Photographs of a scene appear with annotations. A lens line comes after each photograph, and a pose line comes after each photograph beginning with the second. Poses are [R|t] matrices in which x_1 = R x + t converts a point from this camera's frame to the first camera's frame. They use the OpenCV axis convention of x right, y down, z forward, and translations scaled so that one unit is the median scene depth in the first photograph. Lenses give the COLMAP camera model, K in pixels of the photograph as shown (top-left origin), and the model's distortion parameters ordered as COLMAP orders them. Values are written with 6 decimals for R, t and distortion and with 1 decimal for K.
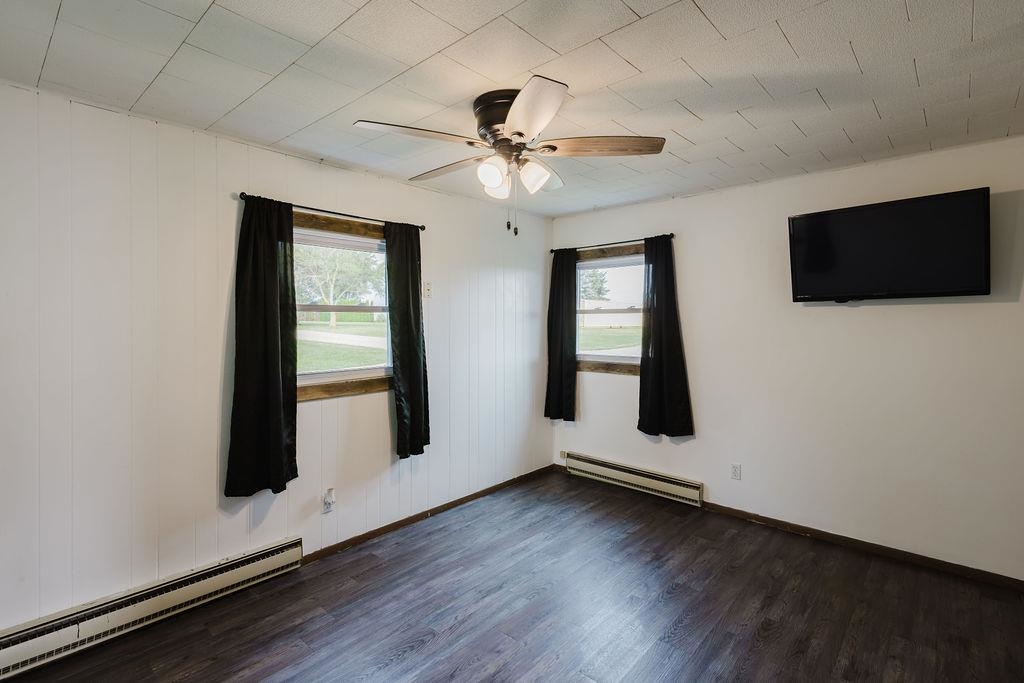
lens RADIAL K [[488.3, 0, 509.4], [0, 488.3, 337.9], [0, 0, 1]] dist [0.017453, -0.000664]
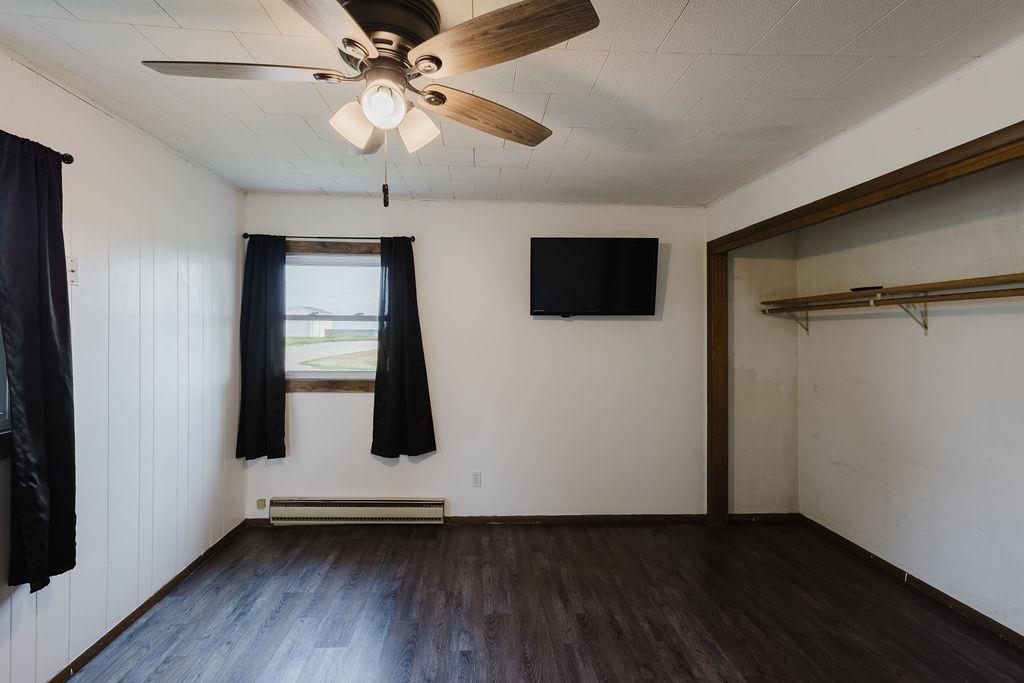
lens RADIAL K [[488.3, 0, 509.8], [0, 488.3, 340.1], [0, 0, 1]] dist [0.017453, -0.000664]
pose [[0.698652, -0.003153, 0.715455, -0.199714], [0.012338, 0.999895, -0.007642, -0.007410], [-0.715355, 0.014167, 0.698618, 0.218008]]
